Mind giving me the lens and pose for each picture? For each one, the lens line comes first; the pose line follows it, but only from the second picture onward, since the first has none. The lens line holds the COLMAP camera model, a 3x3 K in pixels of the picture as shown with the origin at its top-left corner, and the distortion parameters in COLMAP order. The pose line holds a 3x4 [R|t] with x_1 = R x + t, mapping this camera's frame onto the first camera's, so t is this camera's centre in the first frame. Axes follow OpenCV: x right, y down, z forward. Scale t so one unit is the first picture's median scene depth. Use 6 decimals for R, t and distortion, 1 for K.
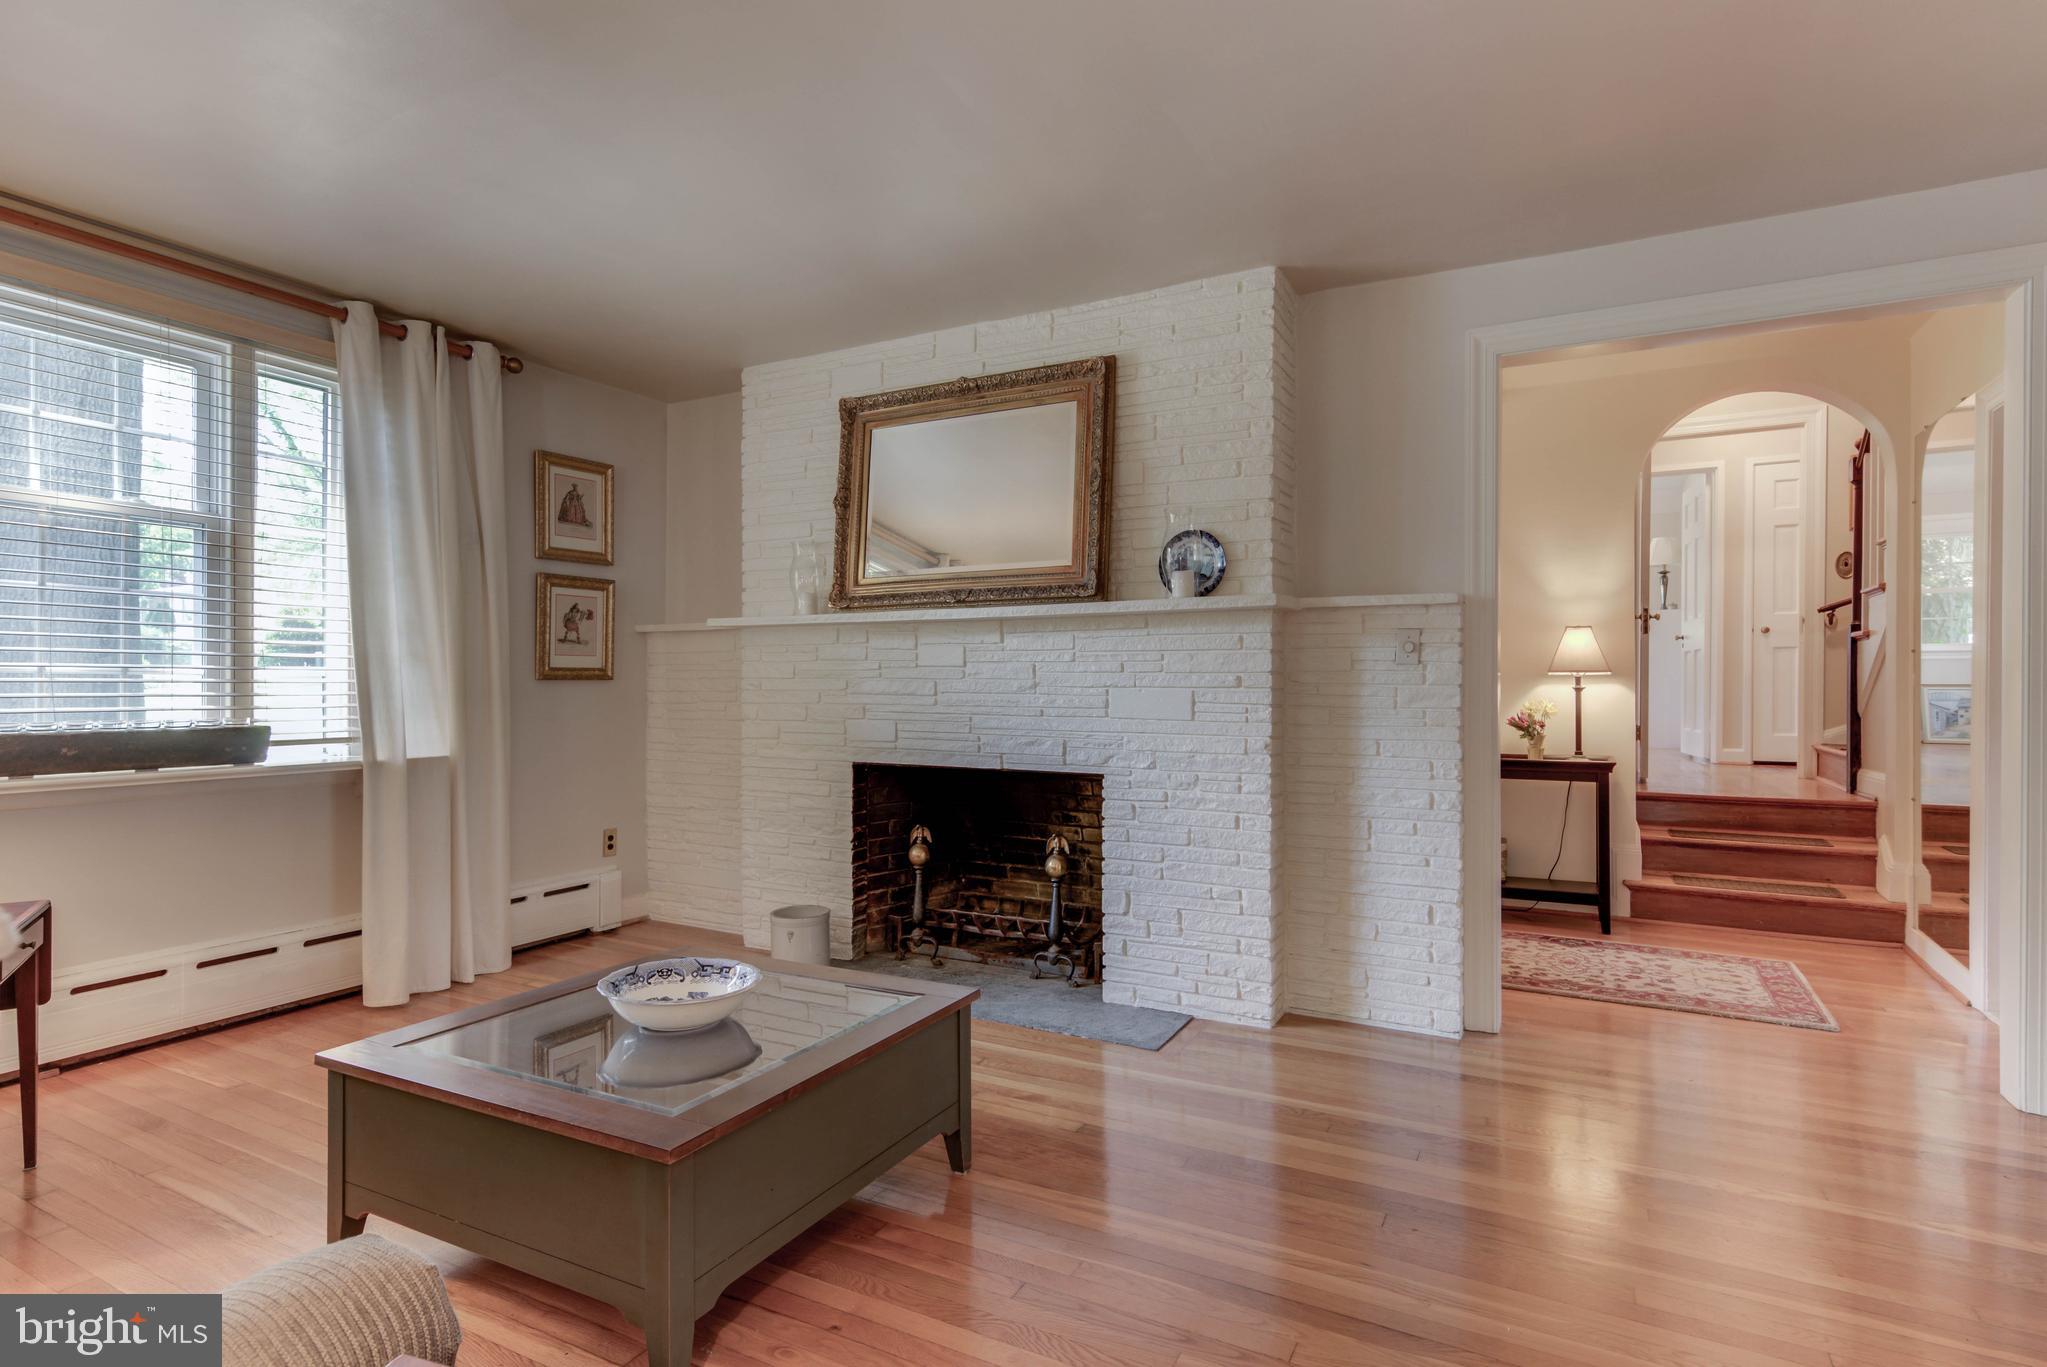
lens RADIAL K [[1026.6, 0, 1029.7], [0, 1026.6, 690.6], [0, 0, 1]] dist [0.021369, -0.008400]
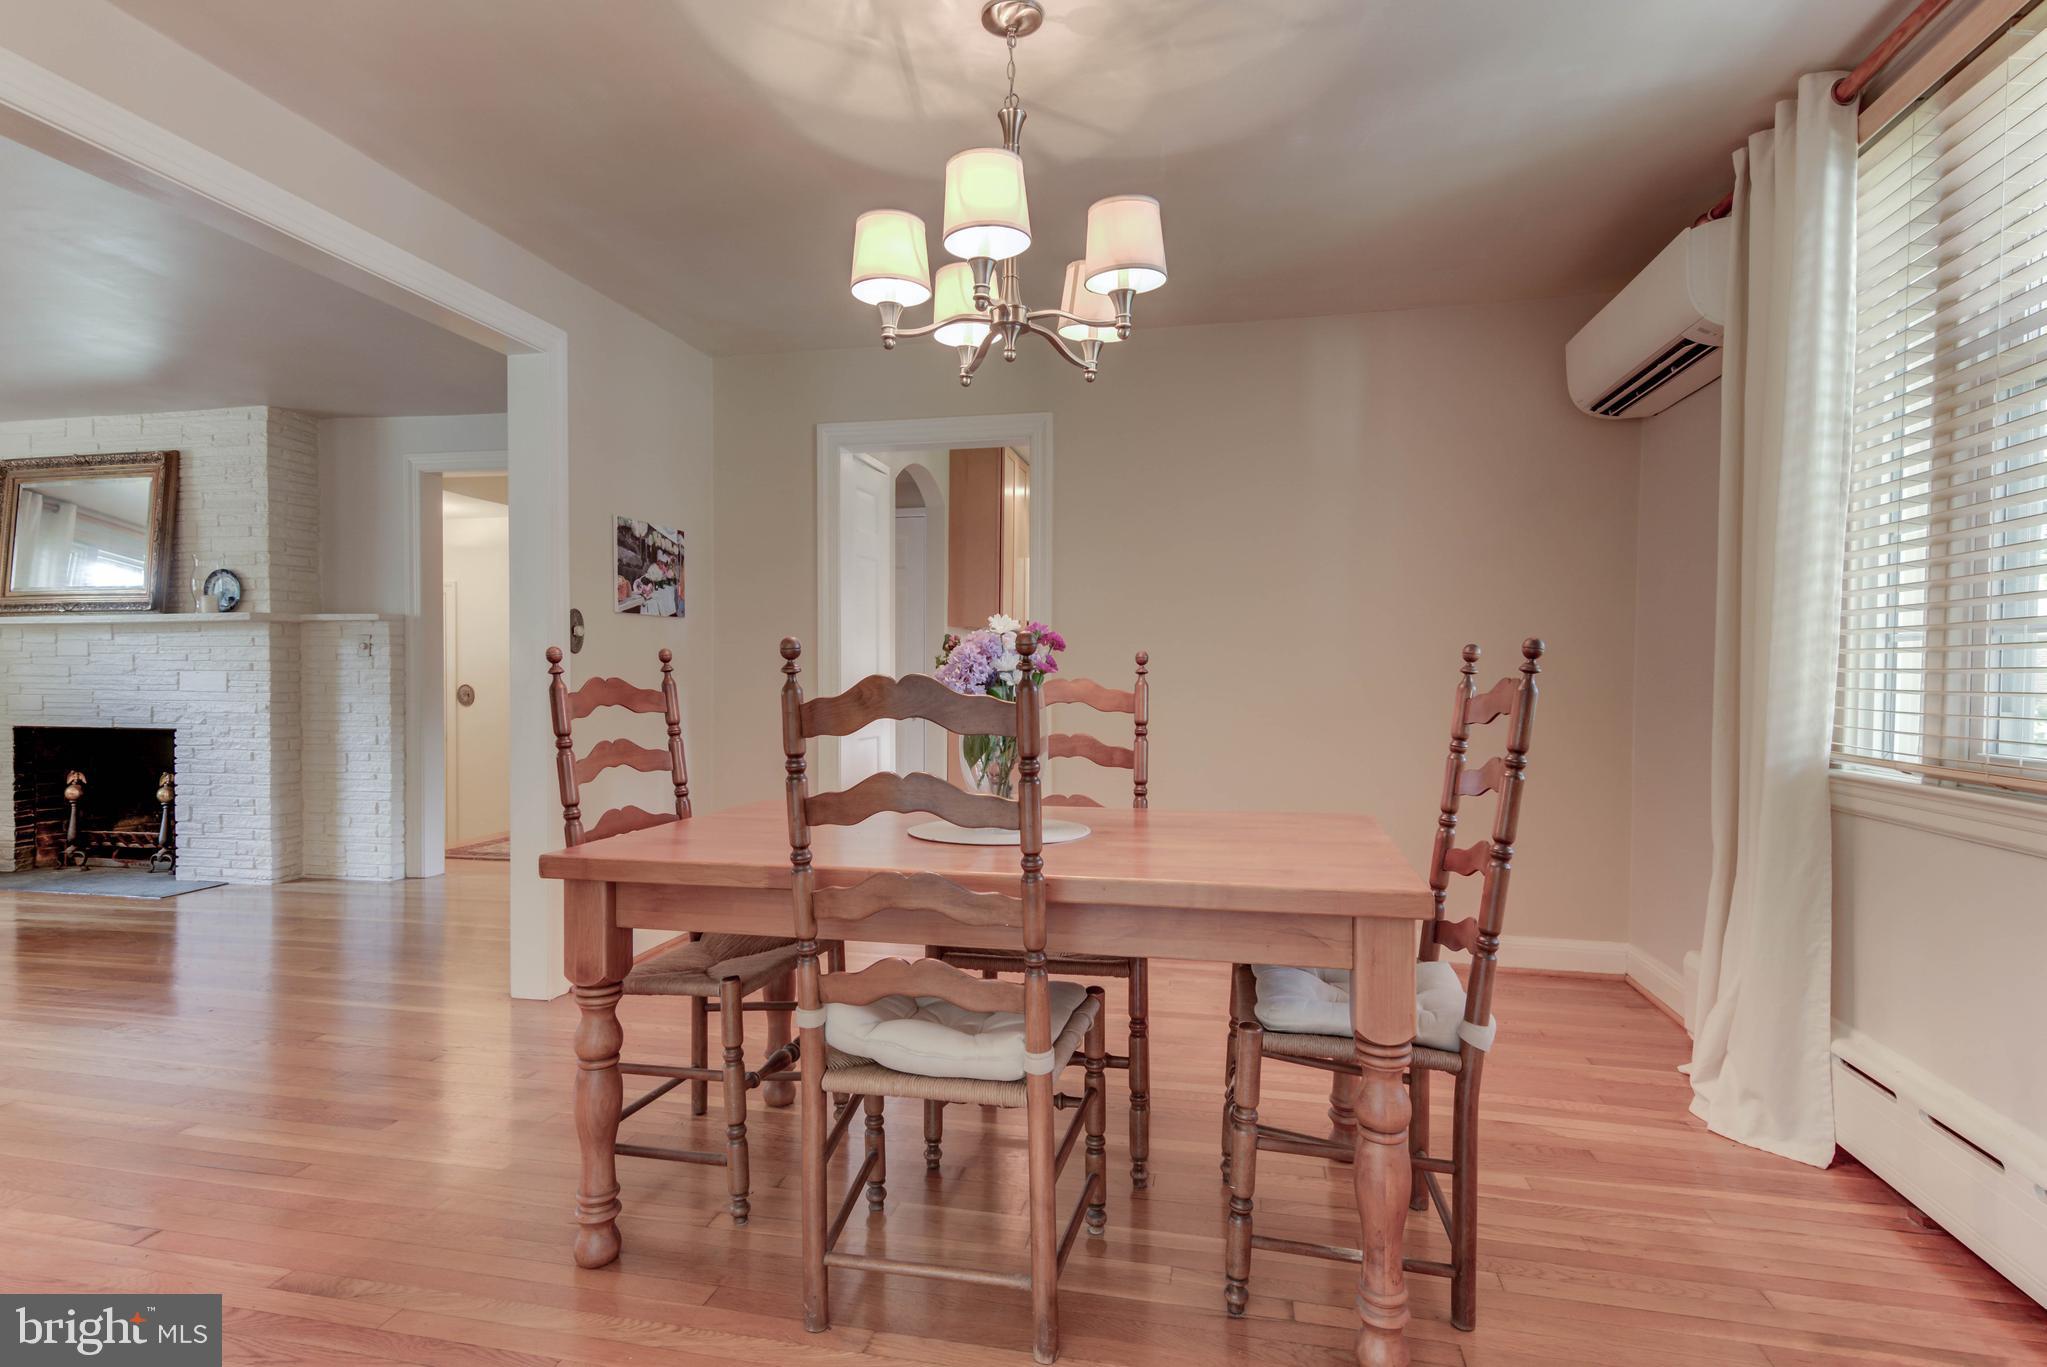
lens RADIAL K [[1026.6, 0, 1032.7], [0, 1026.6, 689.2], [0, 0, 1]] dist [0.021369, -0.008400]
pose [[0.960381, -0.003465, 0.278668, 0.851694], [0.001439, 0.999971, 0.007474, 0.014223], [-0.278686, -0.006777, 0.960358, -0.802534]]
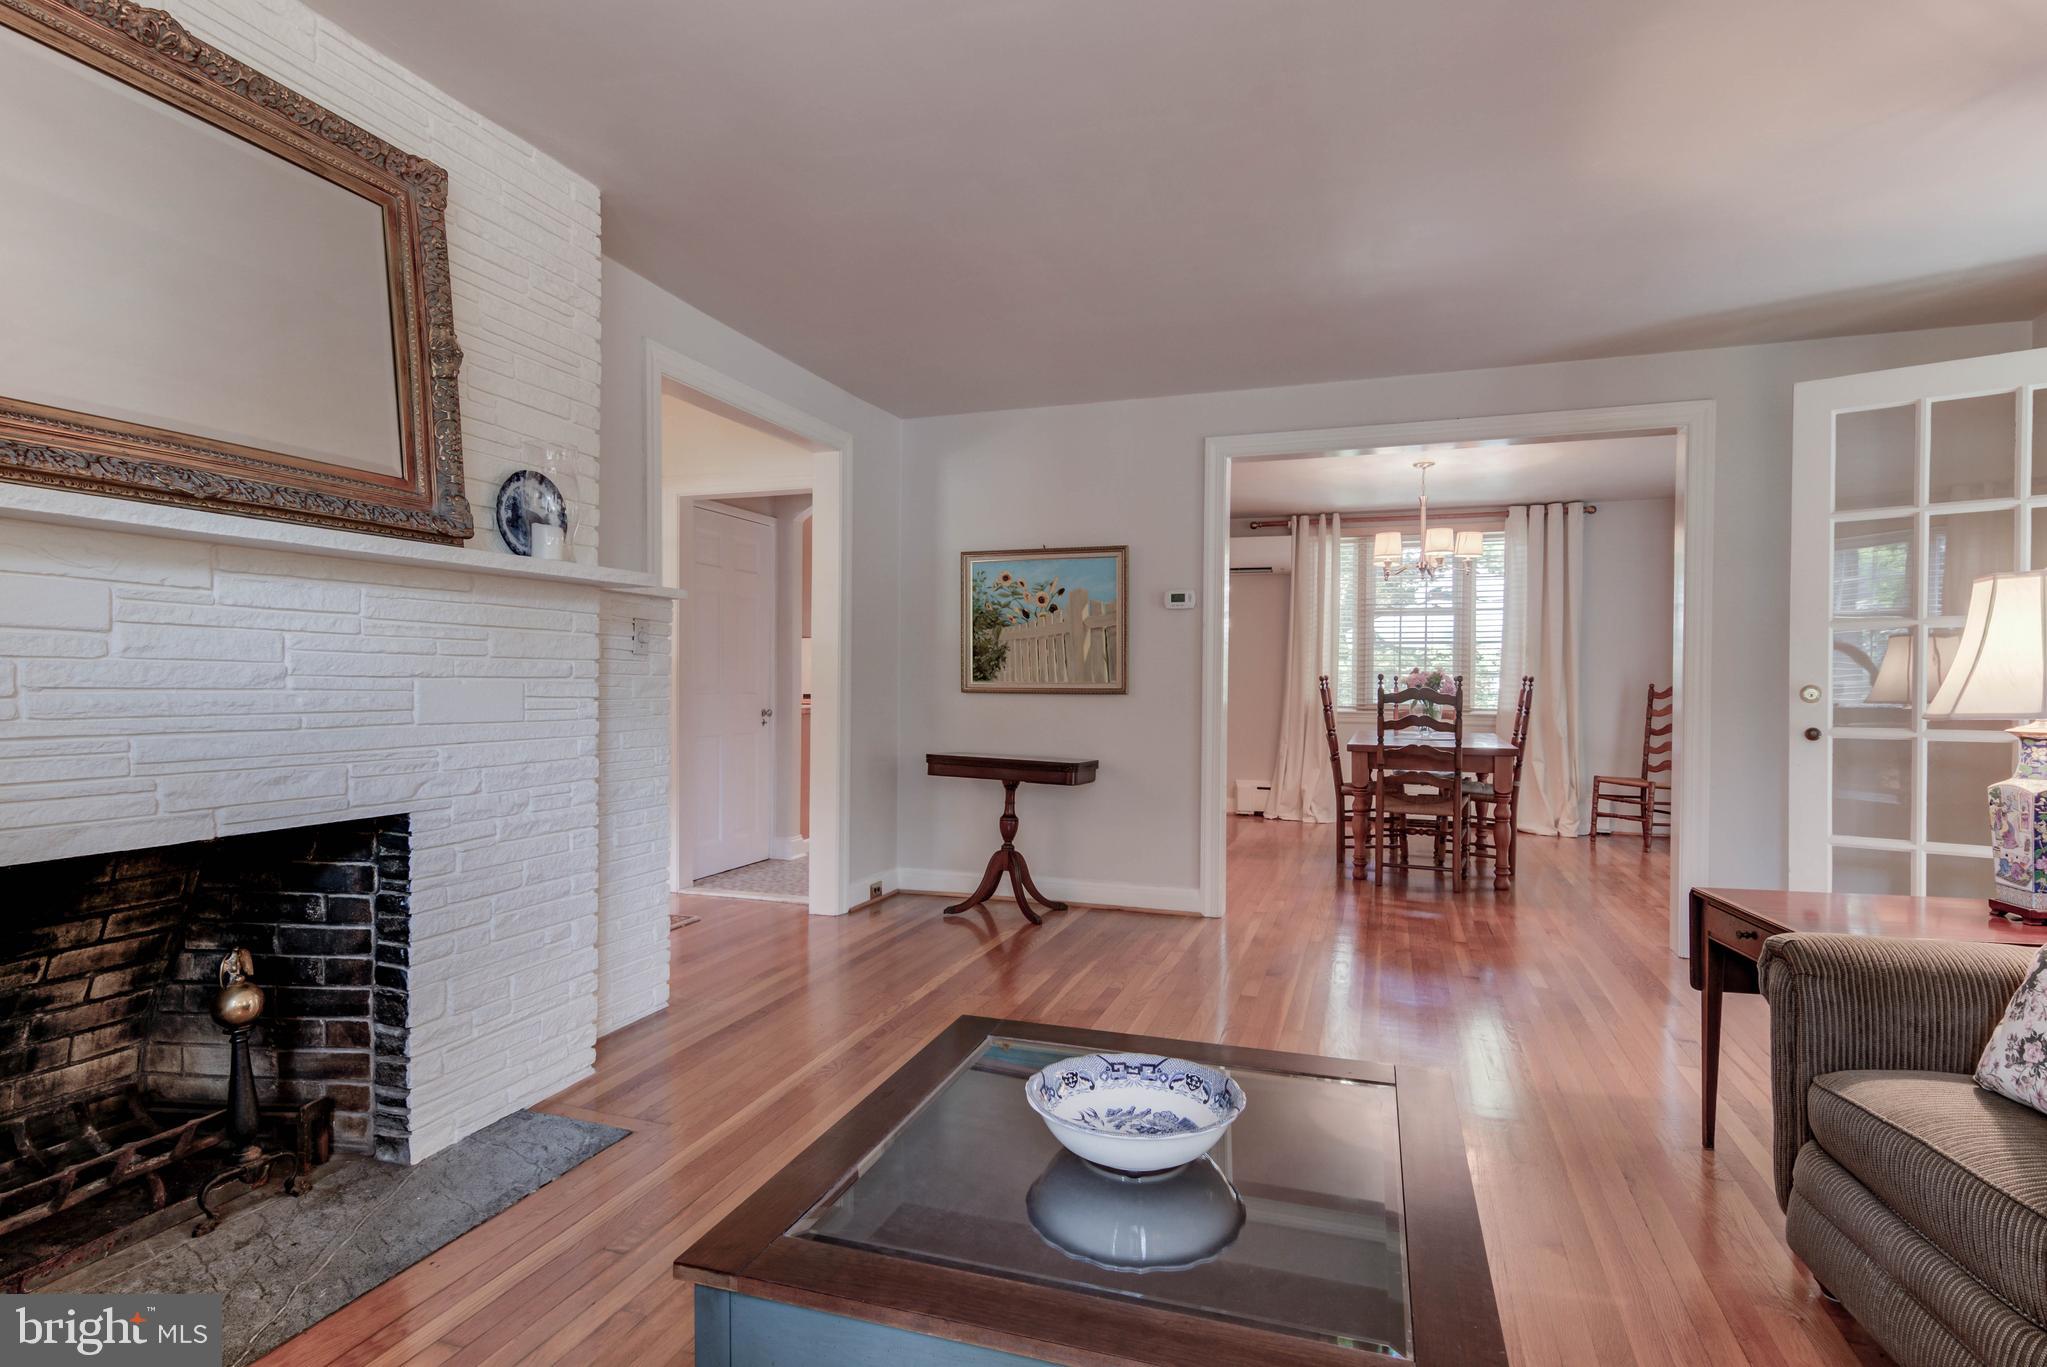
lens RADIAL K [[1026.6, 0, 1025.4], [0, 1026.6, 688.4], [0, 0, 1]] dist [0.021369, -0.008400]
pose [[-0.164971, -0.012376, 0.986221, -0.628993], [-0.002711, 0.999923, 0.012095, -0.005132], [-0.986295, -0.000678, -0.164992, 0.727920]]
